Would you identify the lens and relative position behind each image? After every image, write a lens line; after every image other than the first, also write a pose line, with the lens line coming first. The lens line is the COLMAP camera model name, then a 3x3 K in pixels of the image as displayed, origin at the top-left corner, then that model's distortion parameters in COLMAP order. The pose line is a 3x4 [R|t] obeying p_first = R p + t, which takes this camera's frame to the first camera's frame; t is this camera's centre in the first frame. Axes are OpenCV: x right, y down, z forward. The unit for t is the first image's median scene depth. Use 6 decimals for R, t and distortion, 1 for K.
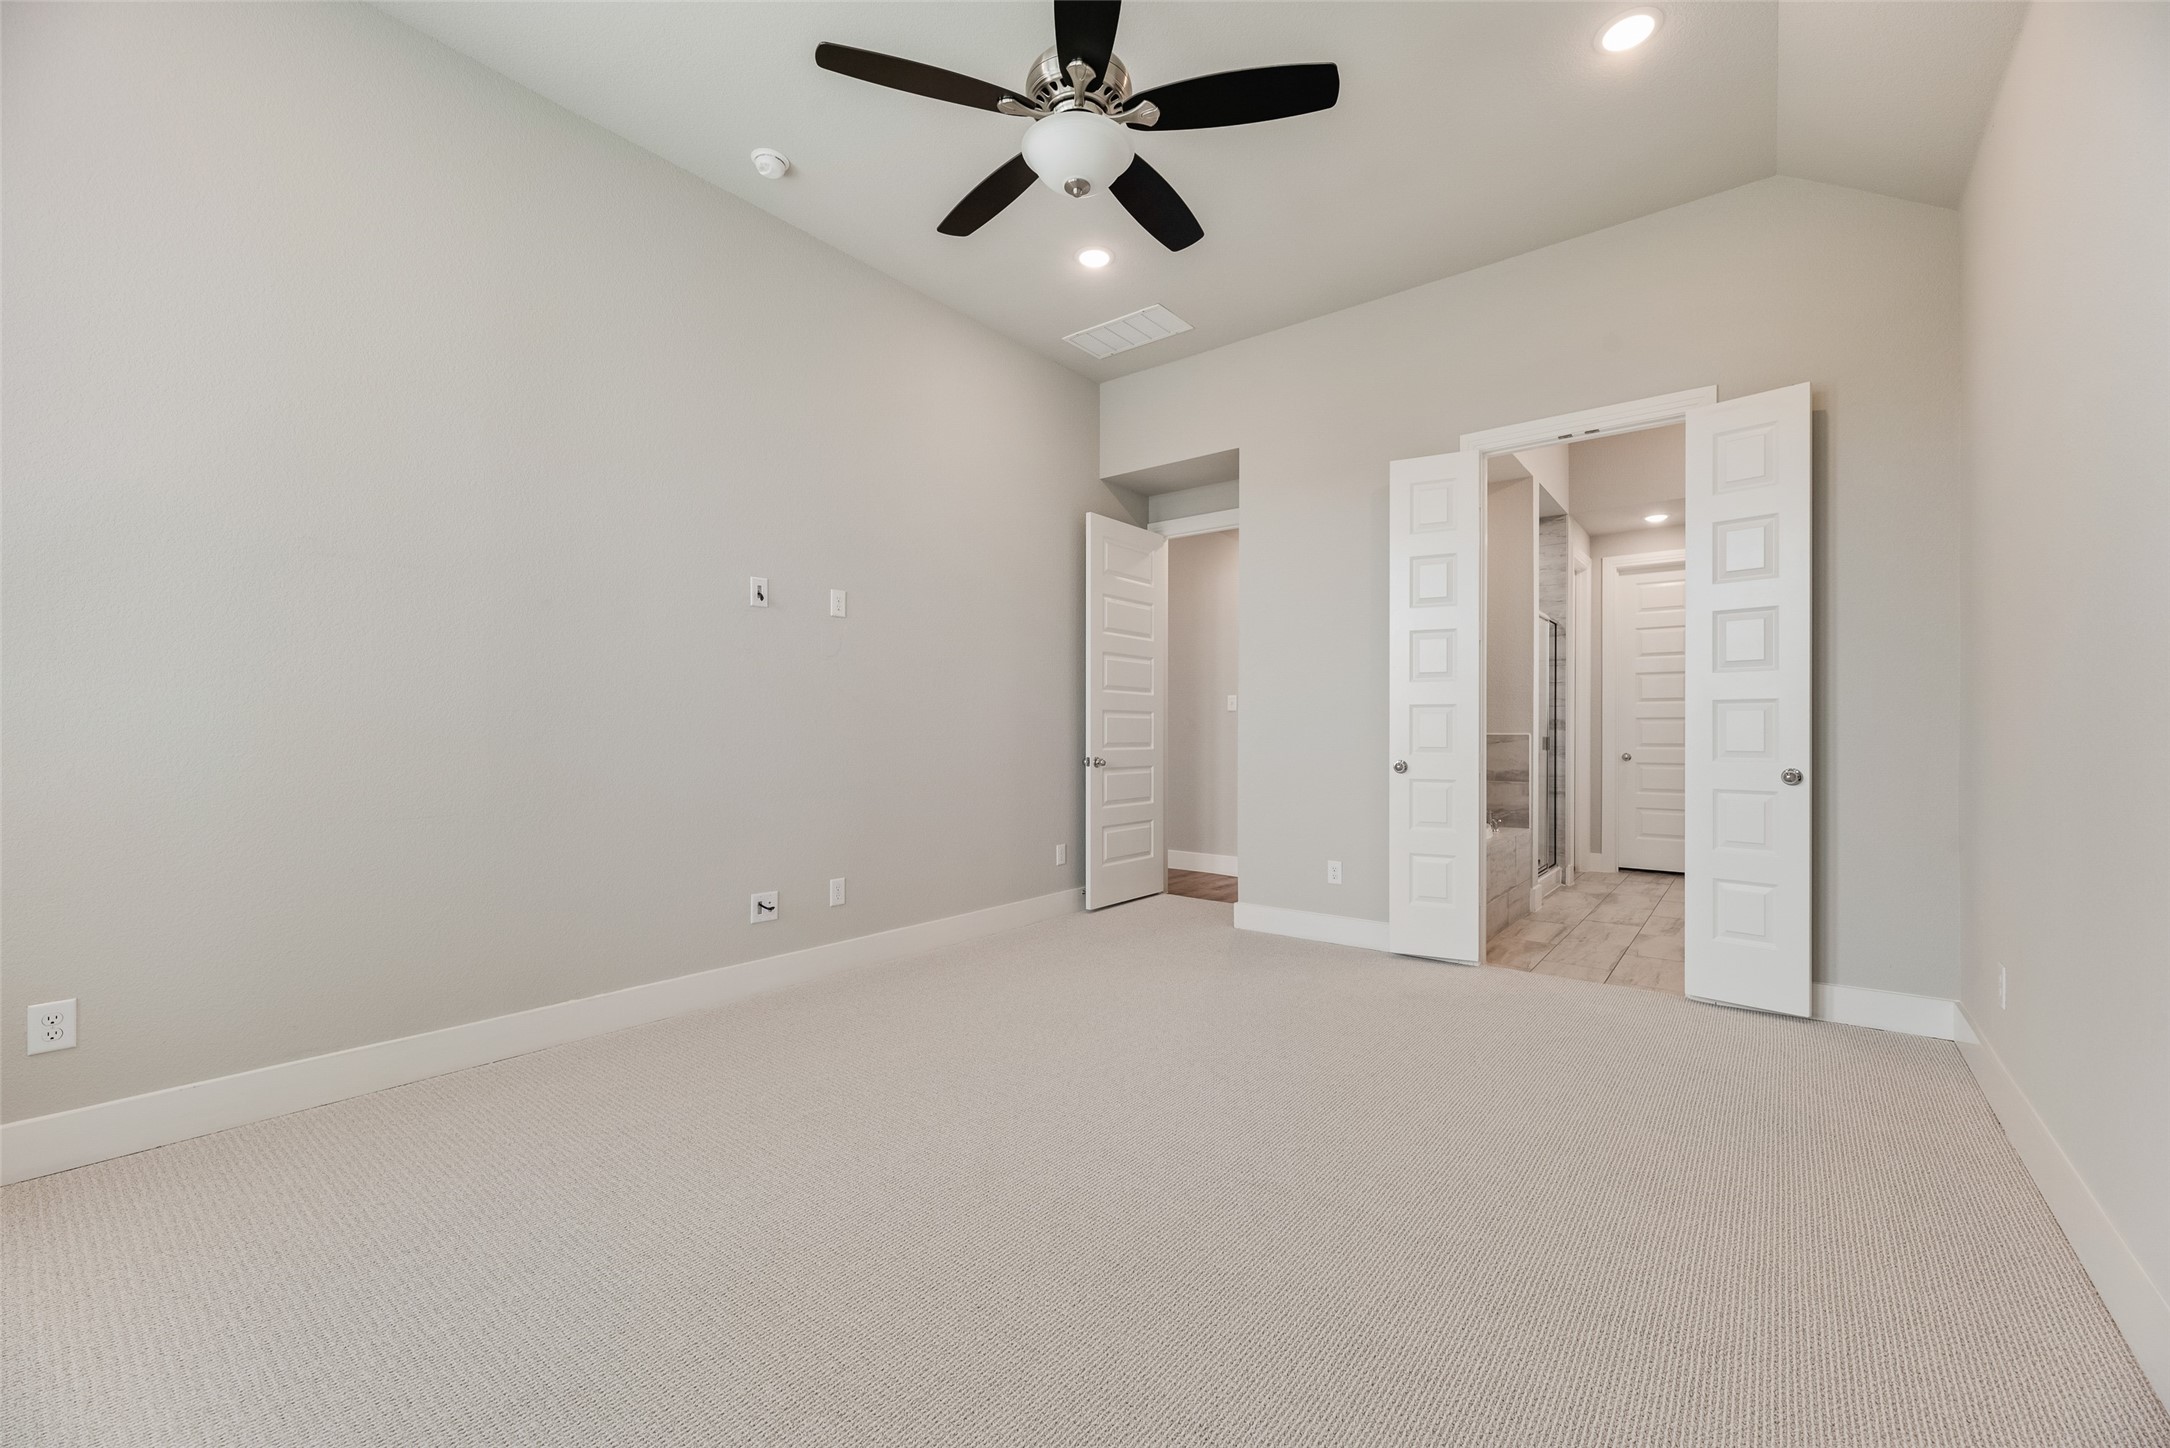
lens RADIAL K [[878.3, 0, 1086.9], [0, 878.3, 732.7], [0, 0, 1]] dist [0.004234, -0.000777]
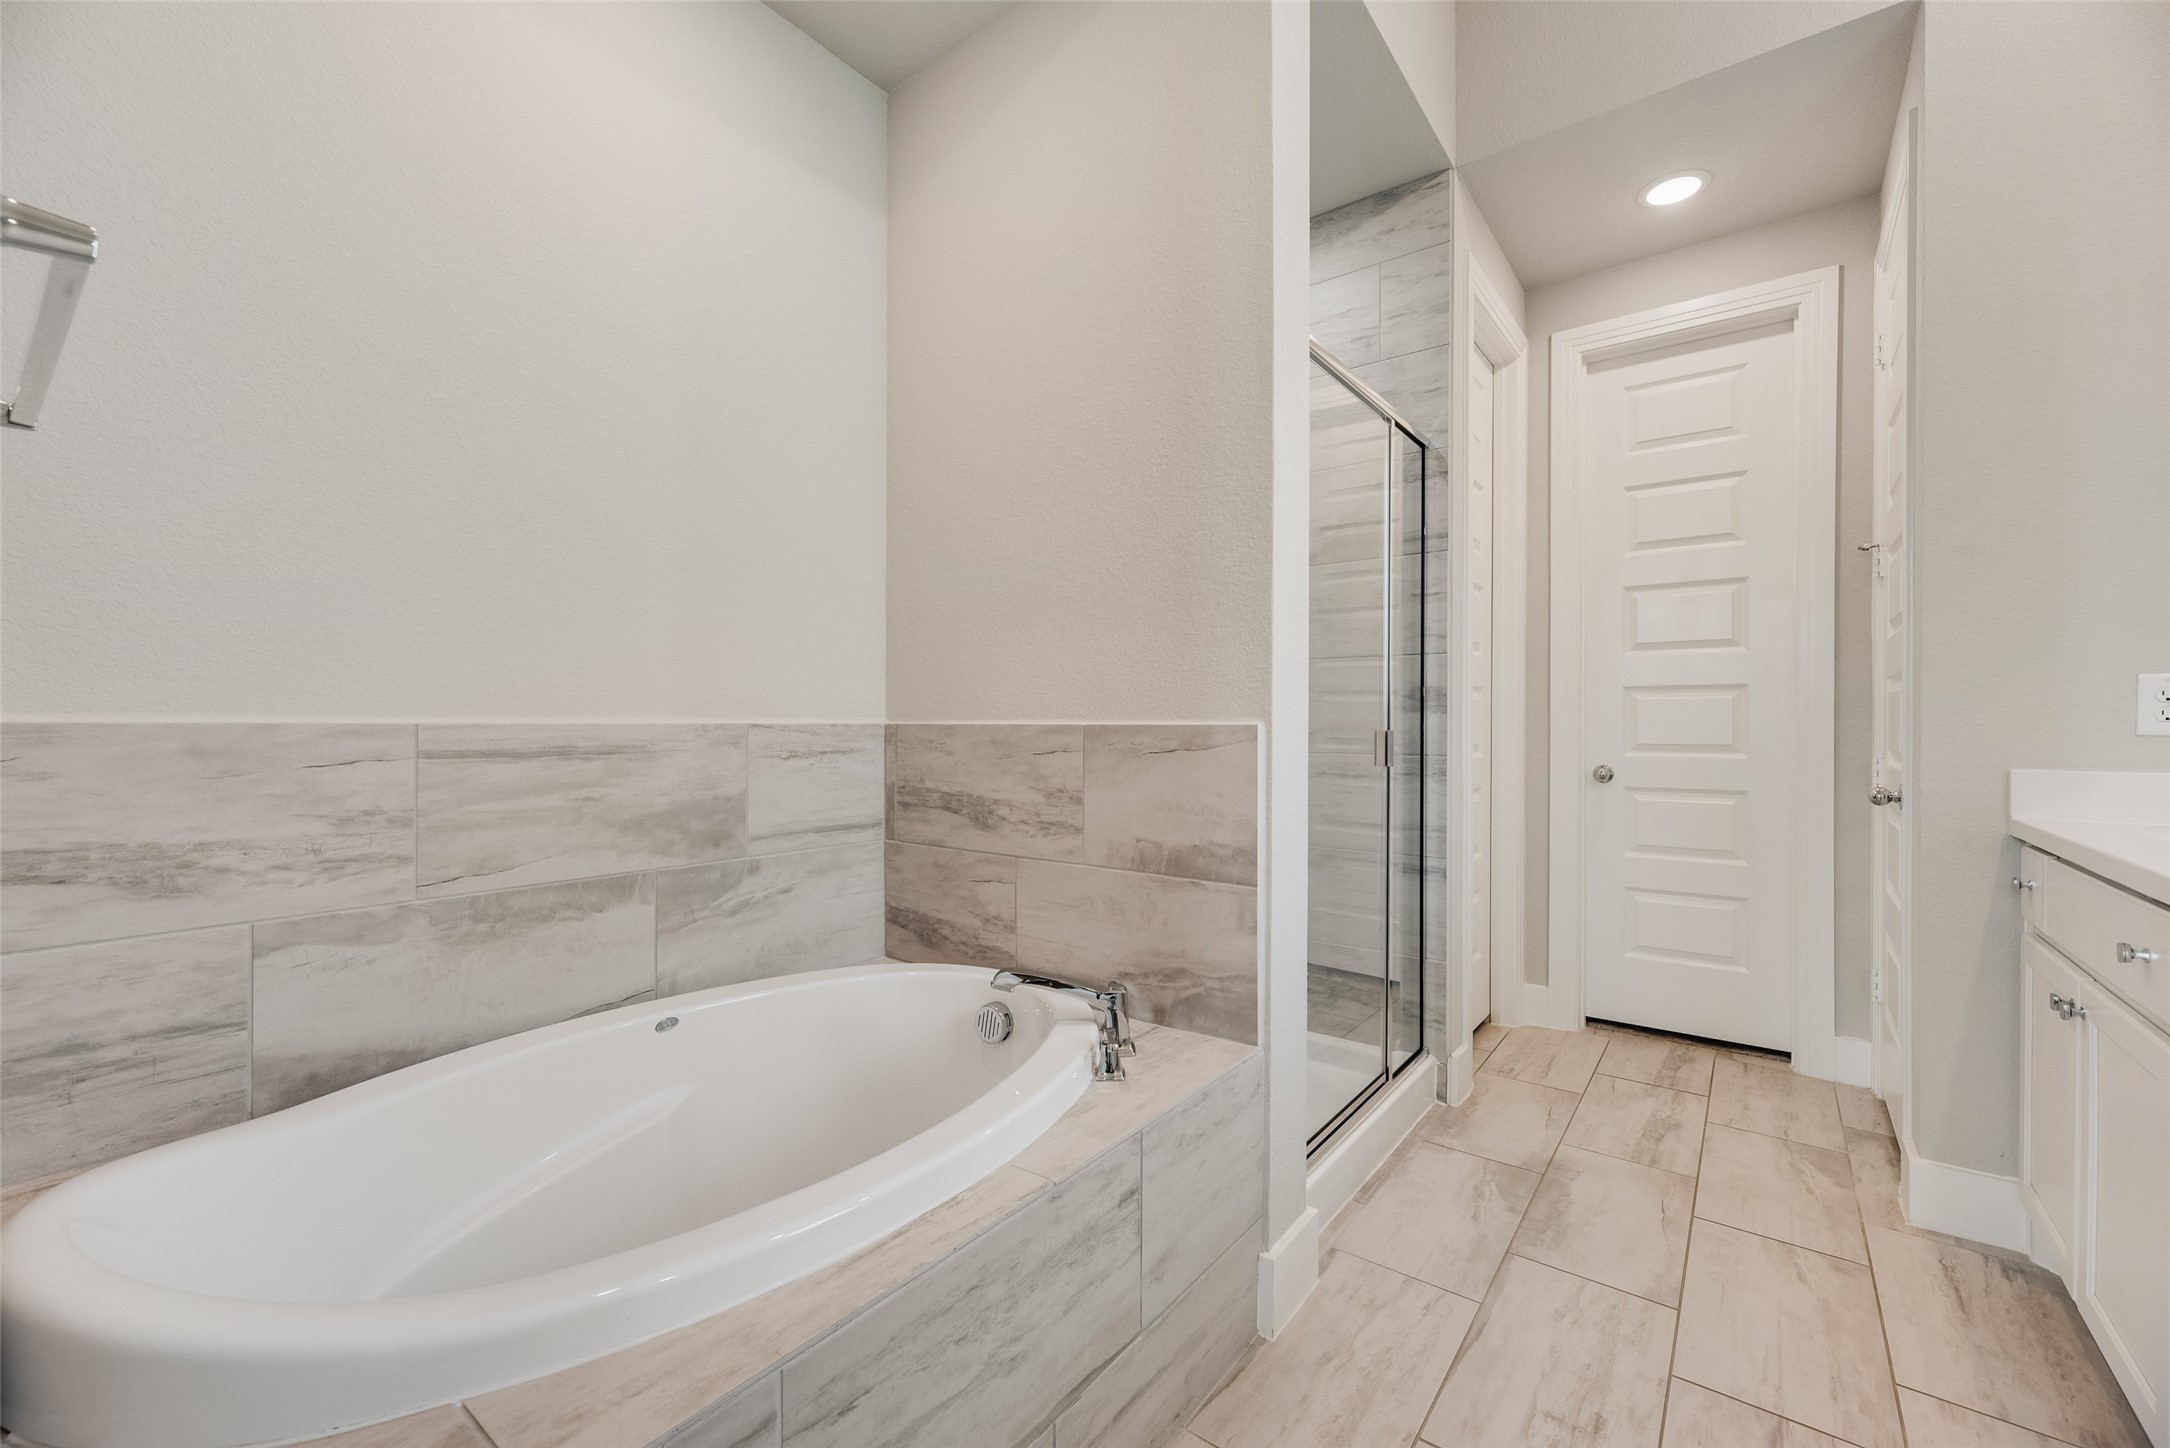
lens RADIAL K [[878.3, 0, 1087.8], [0, 878.3, 725.5], [0, 0, 1]] dist [0.004234, -0.000777]
pose [[0.999975, -0.000616, 0.007005, 0.377951], [0.000594, 0.999995, 0.003076, 0.001210], [-0.007007, -0.003072, 0.999971, 0.601873]]
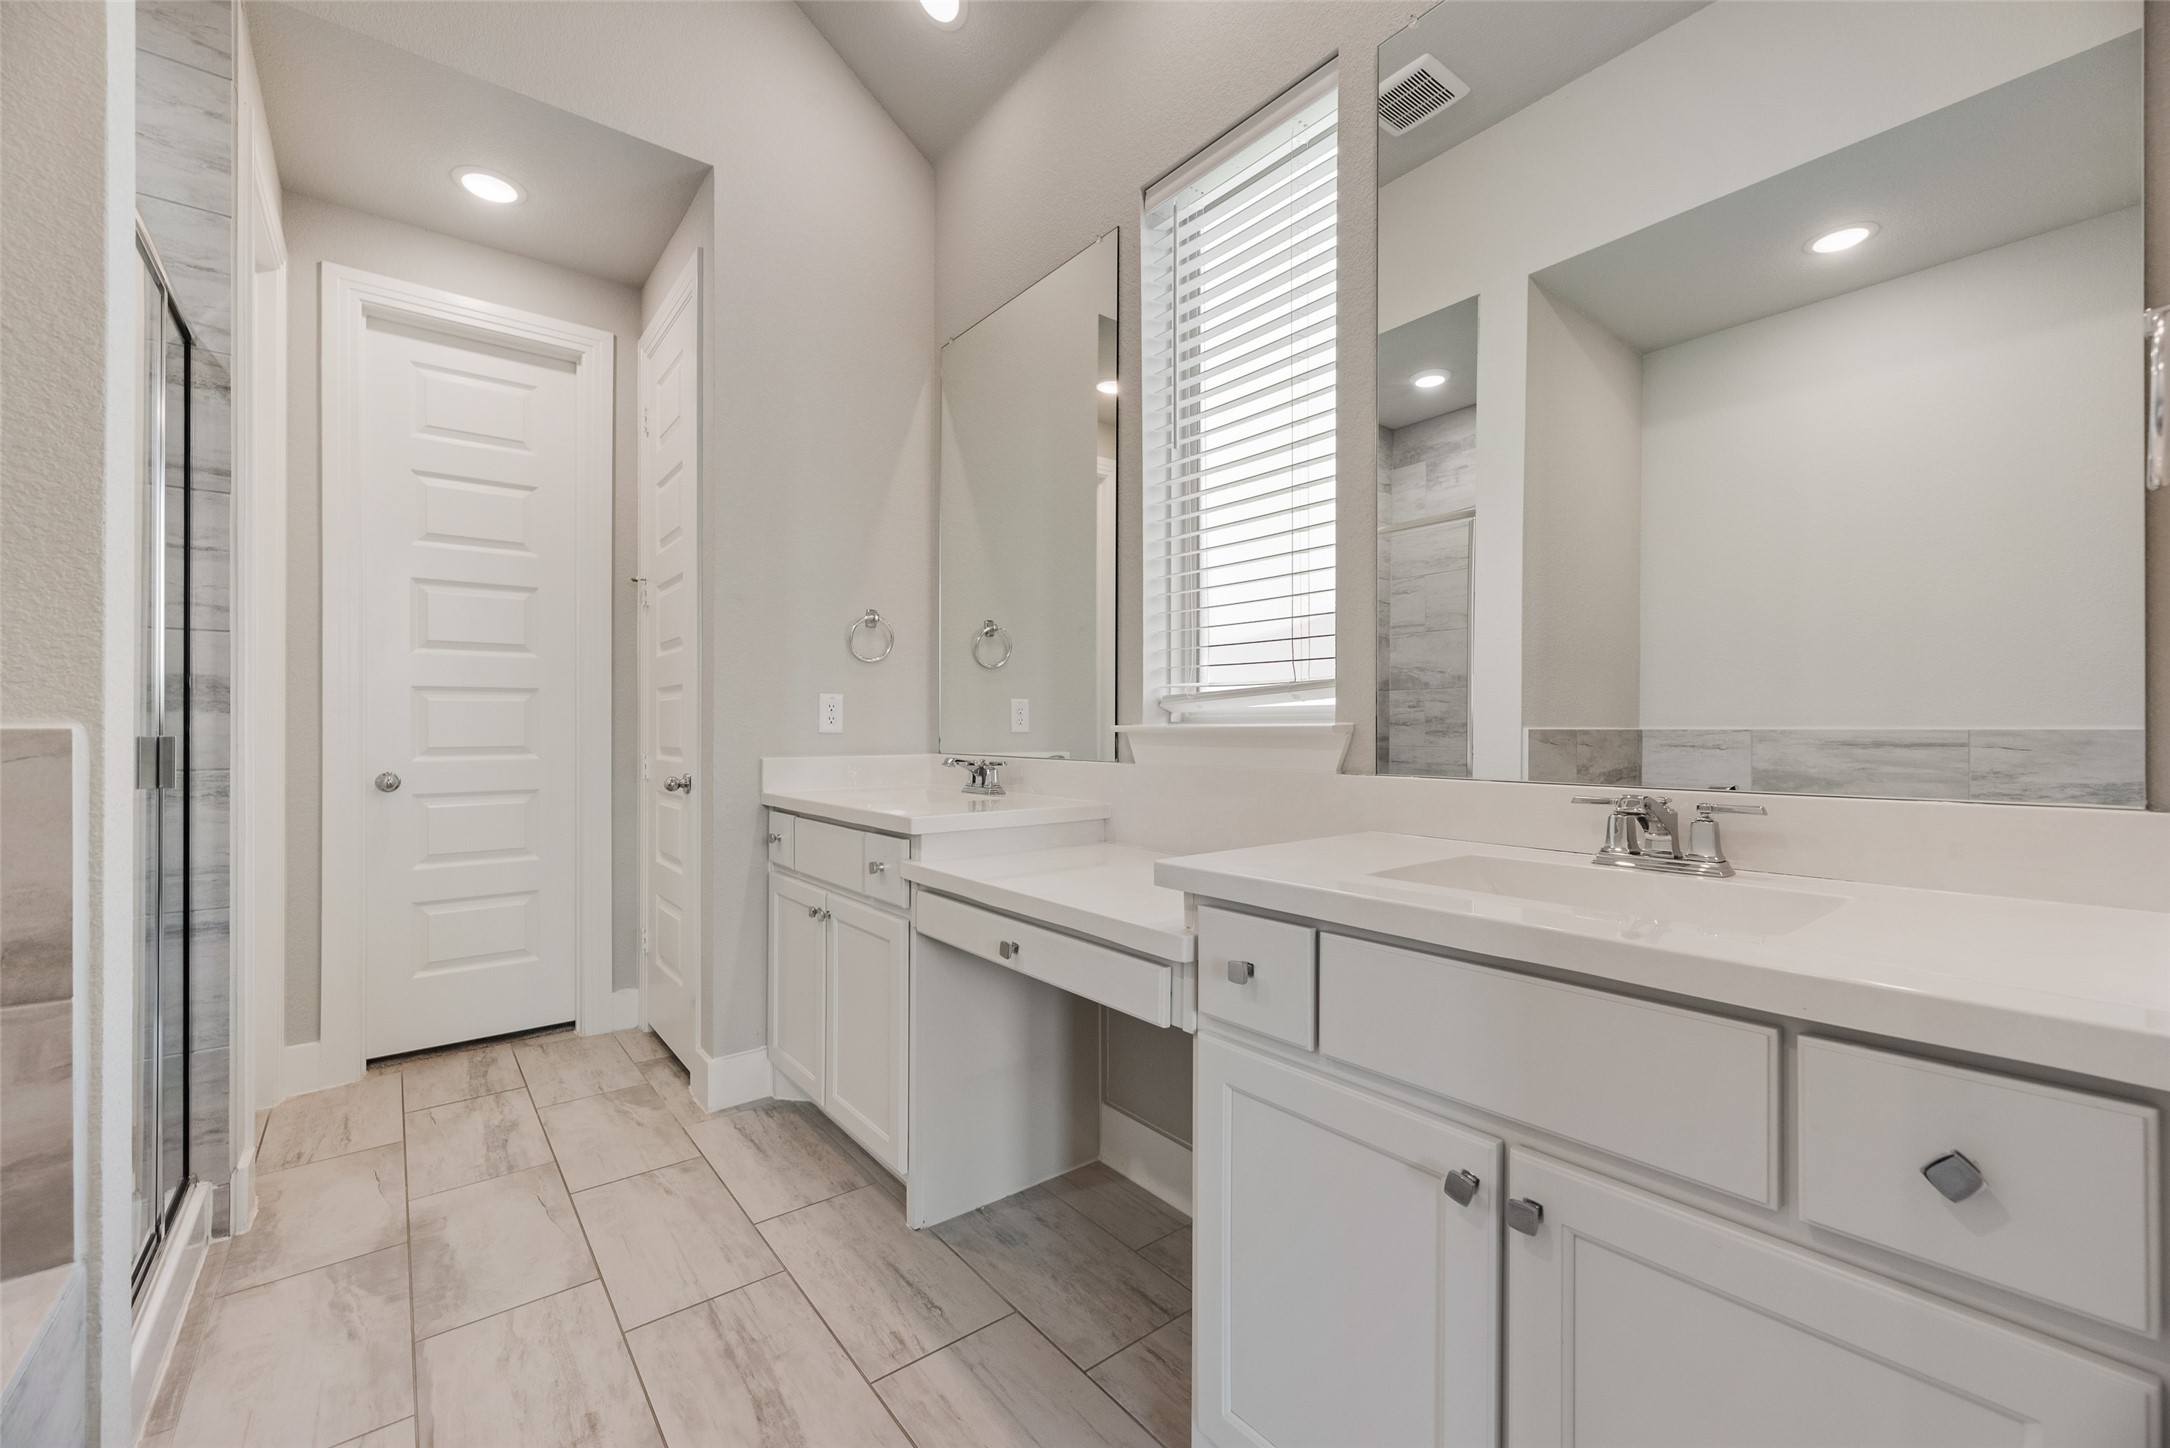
lens RADIAL K [[878.3, 0, 1089.8], [0, 878.3, 727.4], [0, 0, 1]] dist [0.004234, -0.000777]
pose [[0.233649, -0.003586, 0.972314, 0.321988], [-0.000096, 0.999993, 0.003711, 0.000943], [-0.972321, -0.000960, 0.233647, 0.646600]]
